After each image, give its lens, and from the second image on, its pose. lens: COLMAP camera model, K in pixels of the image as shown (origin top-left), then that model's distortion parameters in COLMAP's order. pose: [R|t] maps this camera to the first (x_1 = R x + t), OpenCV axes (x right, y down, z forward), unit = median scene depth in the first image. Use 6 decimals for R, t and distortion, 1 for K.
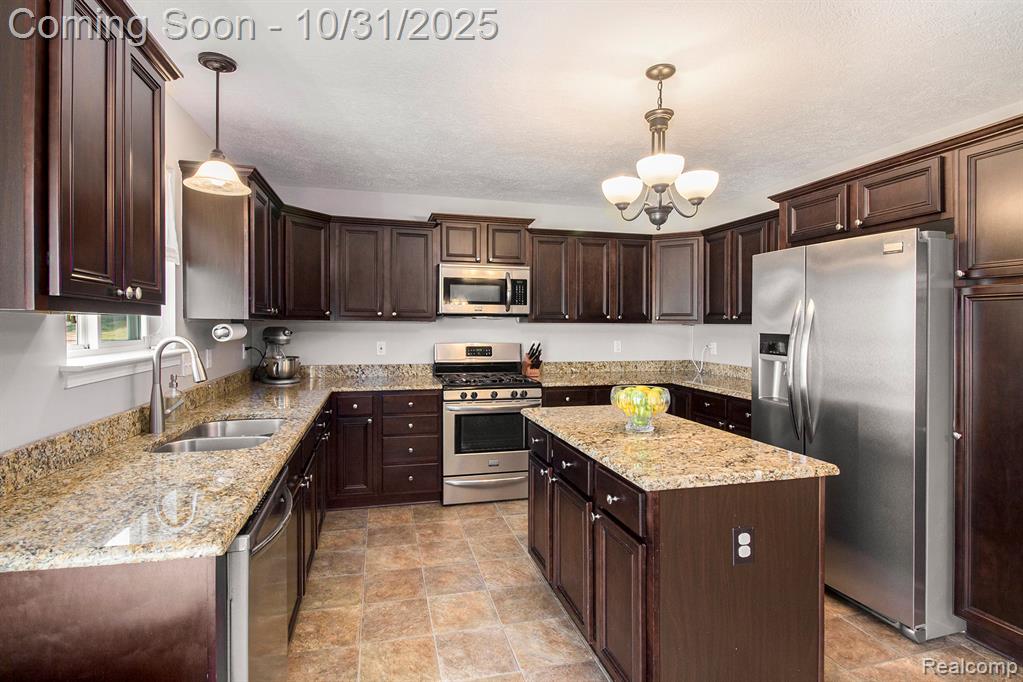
lens RADIAL K [[479.1, 0, 493.1], [0, 479.1, 328.7], [0, 0, 1]] dist [0.001048, 0.000062]
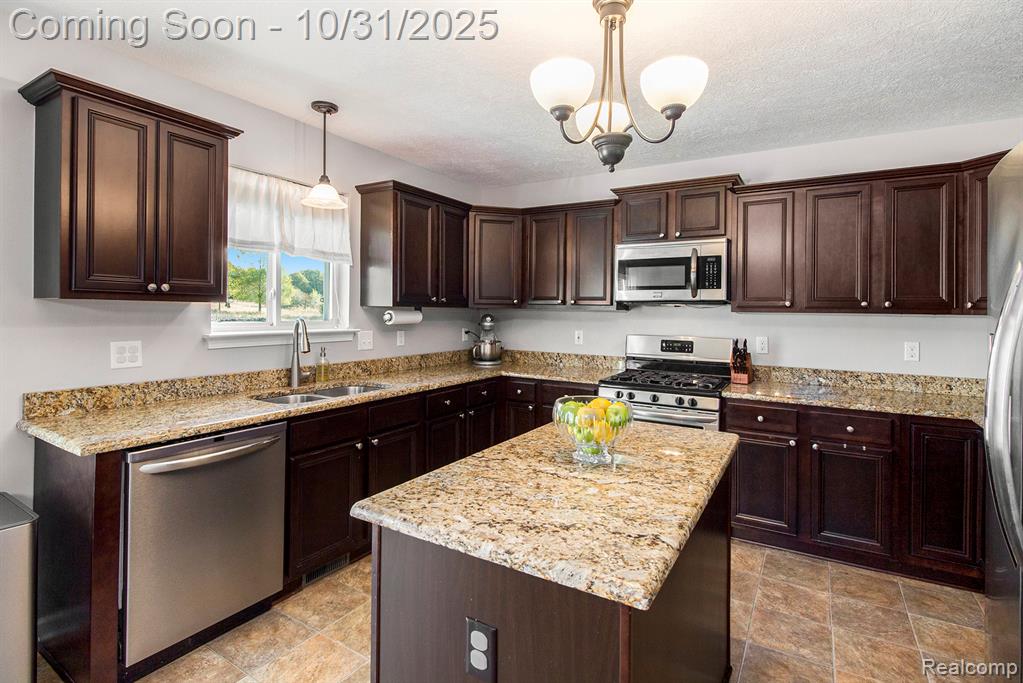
lens RADIAL K [[490.0, 0, 516.5], [0, 490.0, 322.4], [0, 0, 1]] dist [0.006732, 0.000290]
pose [[0.718383, 0.020448, -0.695347, 0.388180], [-0.015775, 0.999790, 0.013104, -0.000866], [0.695469, 0.001555, 0.718554, 0.212898]]
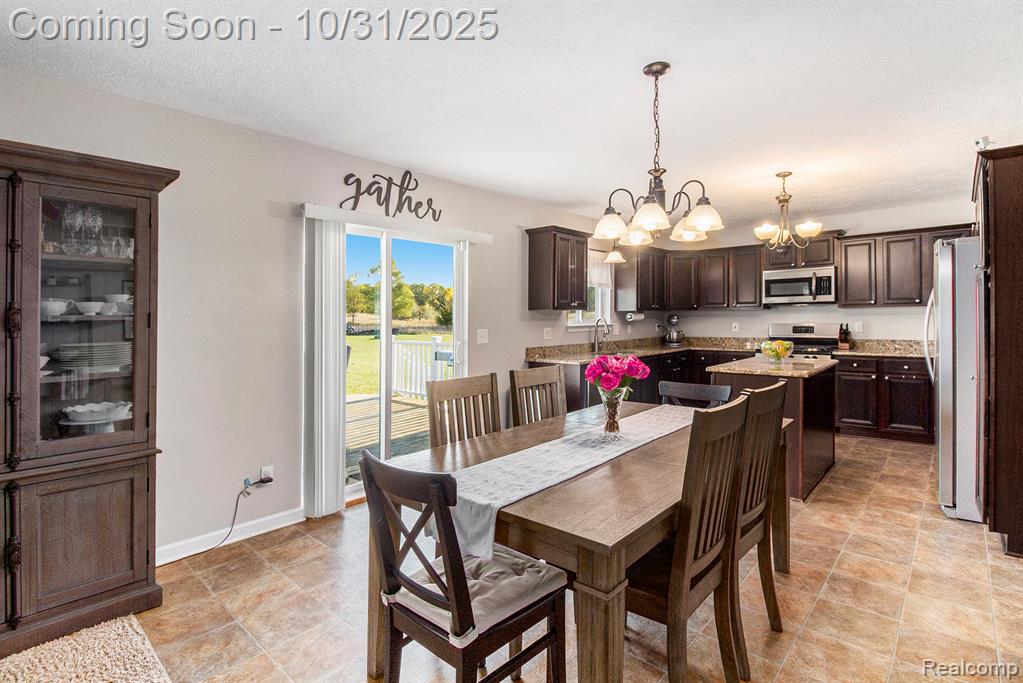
lens RADIAL K [[486.5, 0, 511.5], [0, 486.5, 341.5], [0, 0, 1]] dist [-0.003736, -0.000710]
pose [[0.572708, 0.025718, -0.819356, 0.686405], [0.008639, 0.999263, 0.037403, 0.022927], [0.819714, -0.028500, 0.572064, -0.524400]]
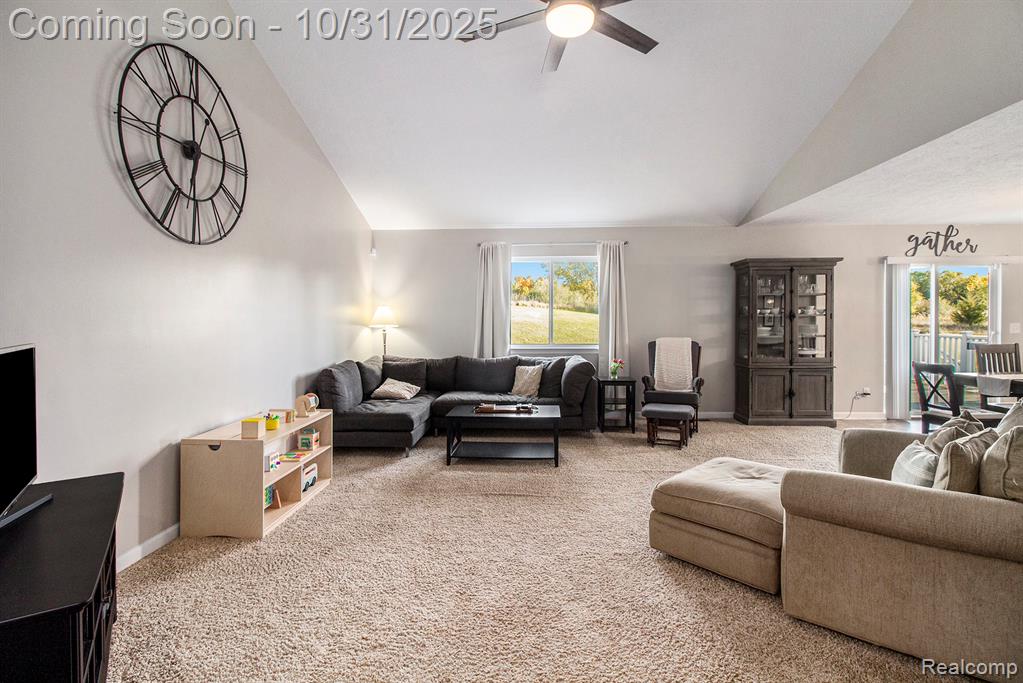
lens RADIAL K [[493.0, 0, 507.6], [0, 493.0, 311.2], [0, 0, 1]] dist [0.009301, -0.016987]
pose [[-0.272484, -0.020410, -0.961944, 1.711373], [-0.001687, 0.999784, -0.020735, 0.033051], [0.962159, -0.004028, -0.272459, -1.096133]]
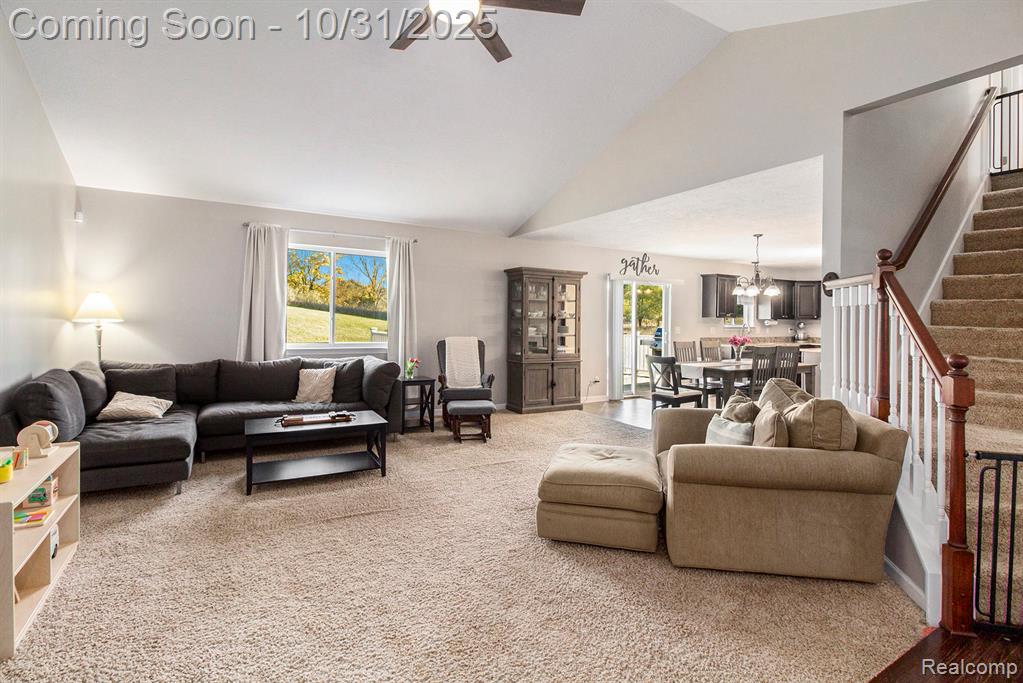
lens RADIAL K [[493.0, 0, 507.6], [0, 493.0, 311.2], [0, 0, 1]] dist [0.009301, -0.016987]
pose [[0.294658, -0.016862, -0.955454, 1.672079], [-0.020522, 0.999502, -0.023968, 0.035042], [0.955382, 0.026671, 0.294165, -1.355946]]
